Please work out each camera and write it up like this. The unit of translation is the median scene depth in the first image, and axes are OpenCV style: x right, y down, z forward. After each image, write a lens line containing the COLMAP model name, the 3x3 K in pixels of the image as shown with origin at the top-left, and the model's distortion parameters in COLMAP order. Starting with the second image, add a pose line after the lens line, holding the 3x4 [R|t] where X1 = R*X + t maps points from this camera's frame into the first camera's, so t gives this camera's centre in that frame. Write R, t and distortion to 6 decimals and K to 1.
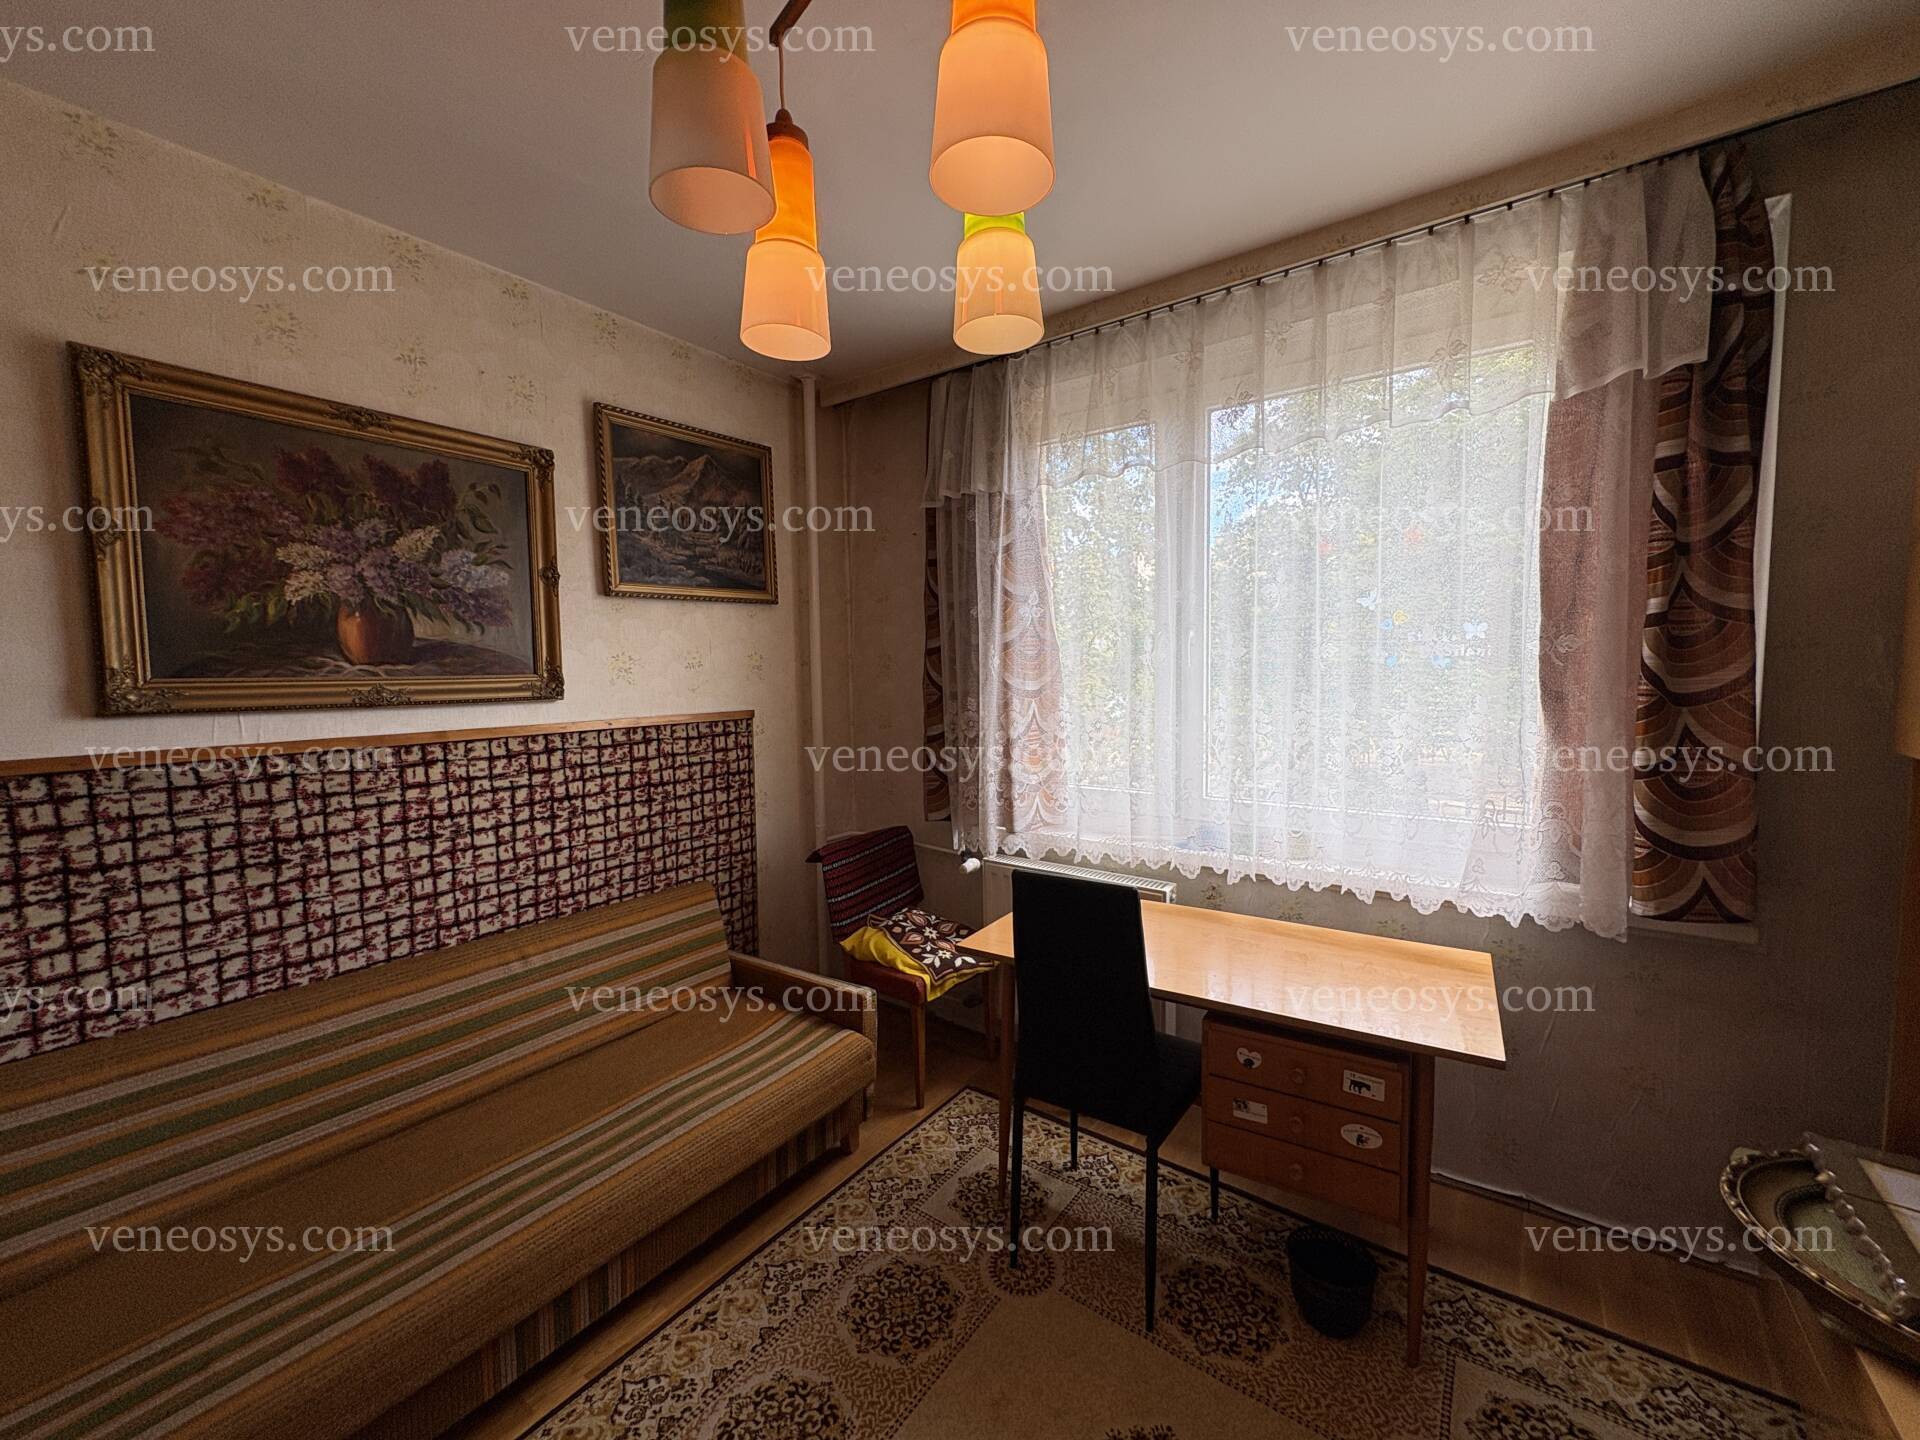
lens RADIAL K [[763.7, 0, 963.4], [0, 763.7, 721.5], [0, 0, 1]] dist [0.001828, -0.000062]
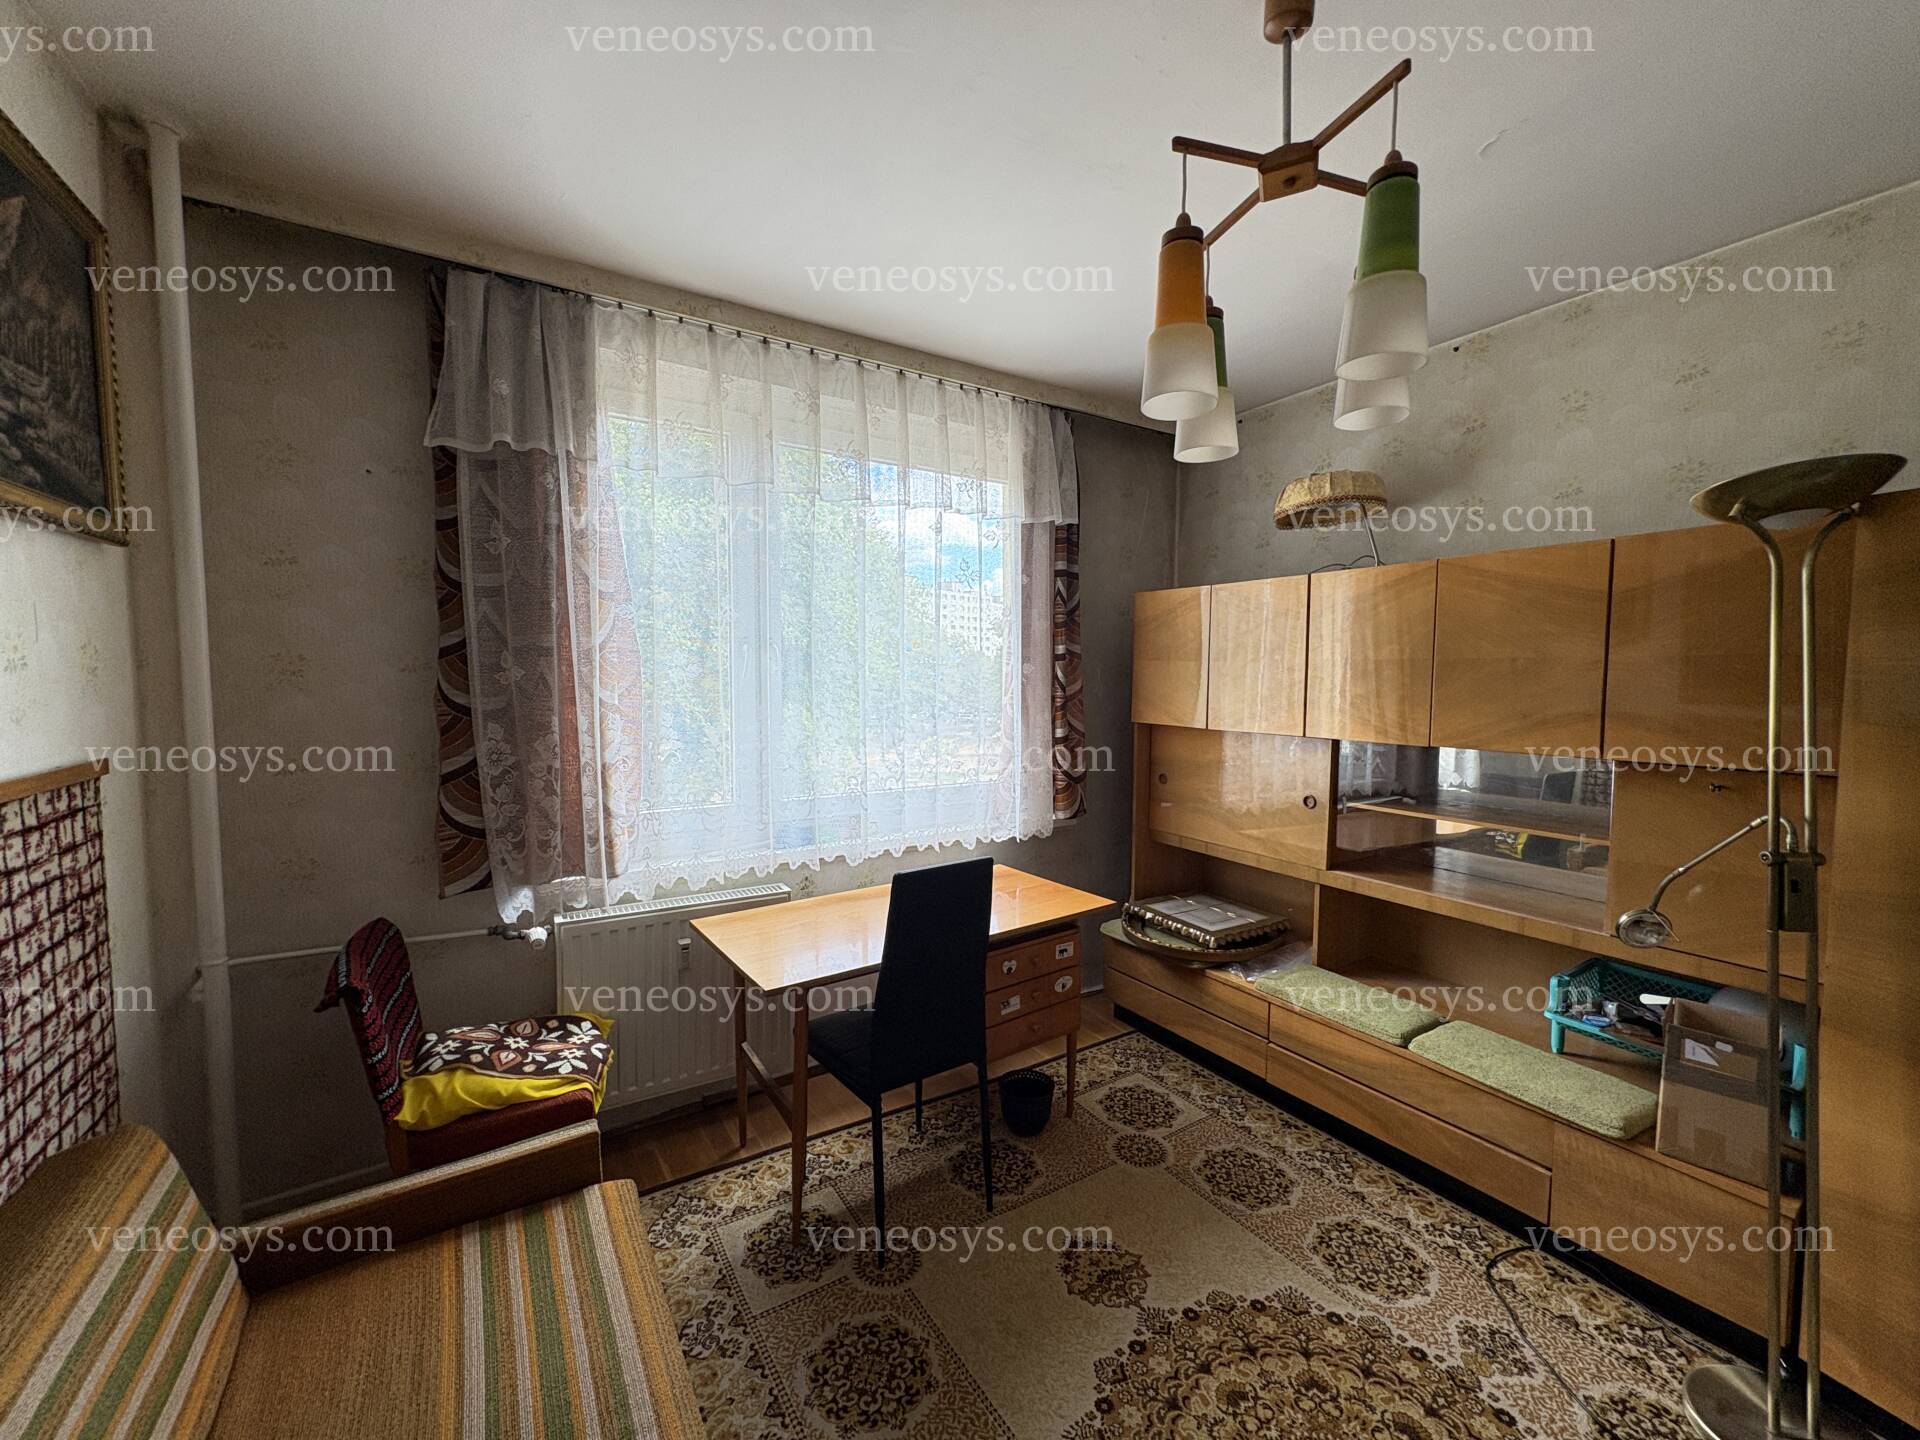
lens RADIAL K [[763.7, 0, 963.2], [0, 763.7, 718.6], [0, 0, 1]] dist [0.001828, -0.000062]
pose [[0.374196, -0.041955, 0.926400, -0.571250], [0.050146, 0.998430, 0.024961, -0.027357], [-0.925993, 0.037115, 0.375713, 0.343035]]
